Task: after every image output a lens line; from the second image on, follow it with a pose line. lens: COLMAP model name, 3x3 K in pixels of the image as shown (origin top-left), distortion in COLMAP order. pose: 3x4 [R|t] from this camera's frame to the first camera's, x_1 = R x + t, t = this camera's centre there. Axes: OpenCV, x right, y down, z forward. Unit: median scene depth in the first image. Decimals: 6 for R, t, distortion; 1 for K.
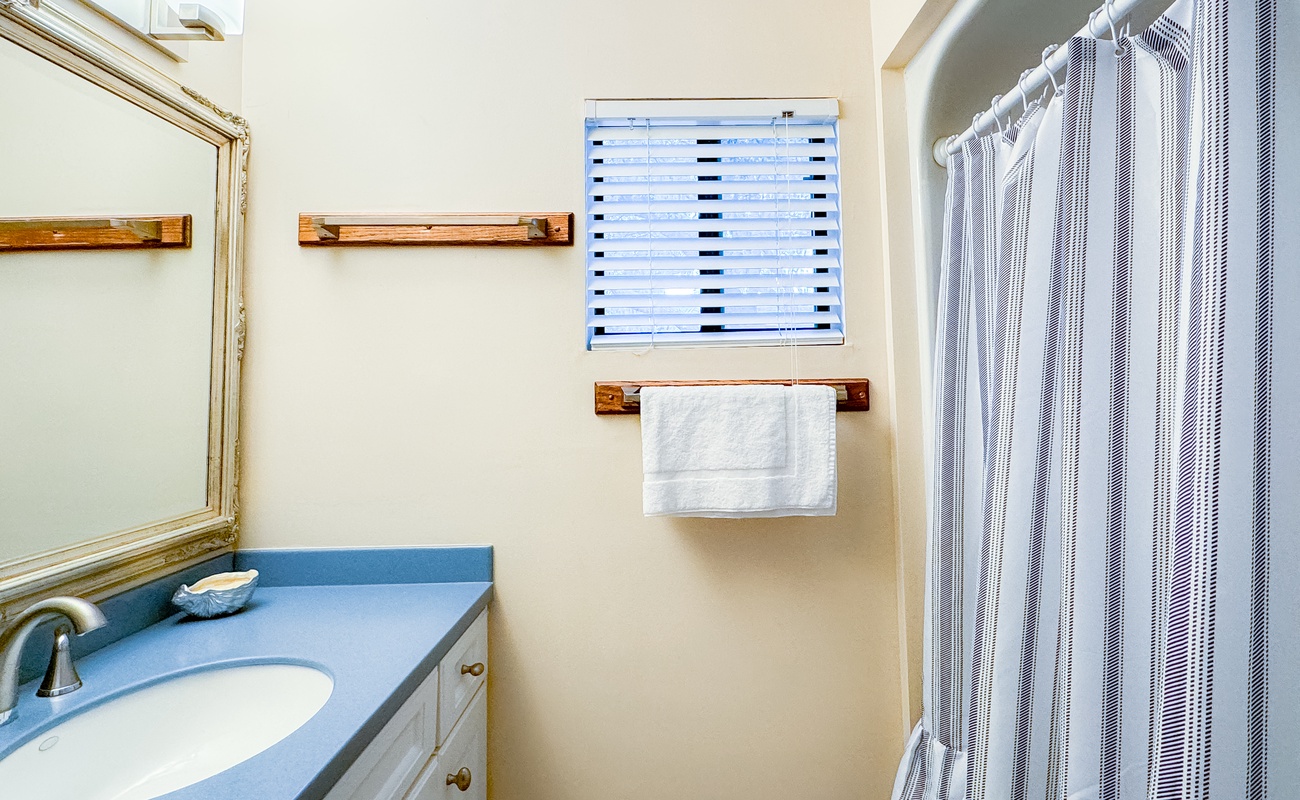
lens RADIAL K [[658.0, 0, 654.9], [0, 658.0, 309.9], [0, 0, 1]] dist [-0.004362, -0.000910]
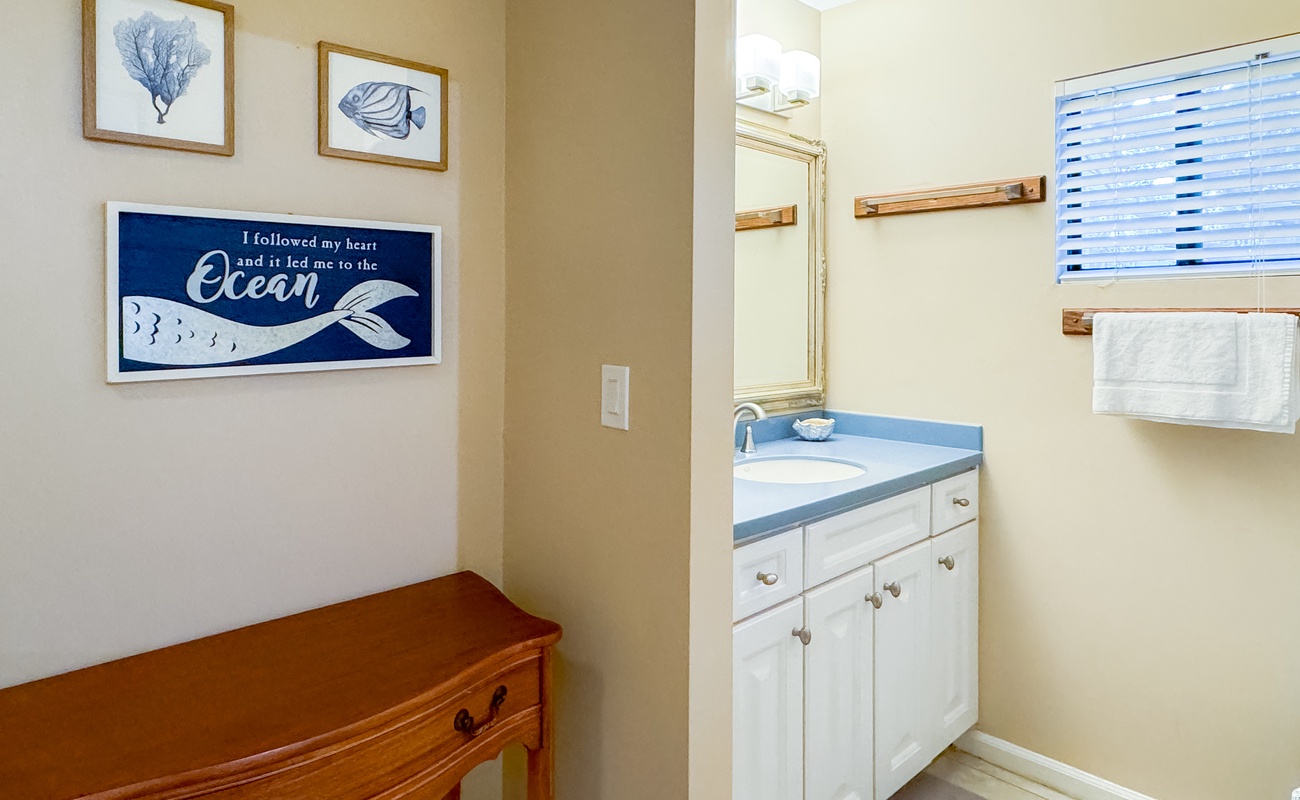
lens RADIAL K [[733.3, 0, 650.0], [0, 733.3, 400.0], [0, 0, 1]] dist [-0.000499, 0.001186]
pose [[0.684257, 0.099560, -0.722413, 0.426542], [0.061791, 0.979158, 0.193471, -0.043814], [0.726619, -0.177022, 0.663844, -0.584847]]
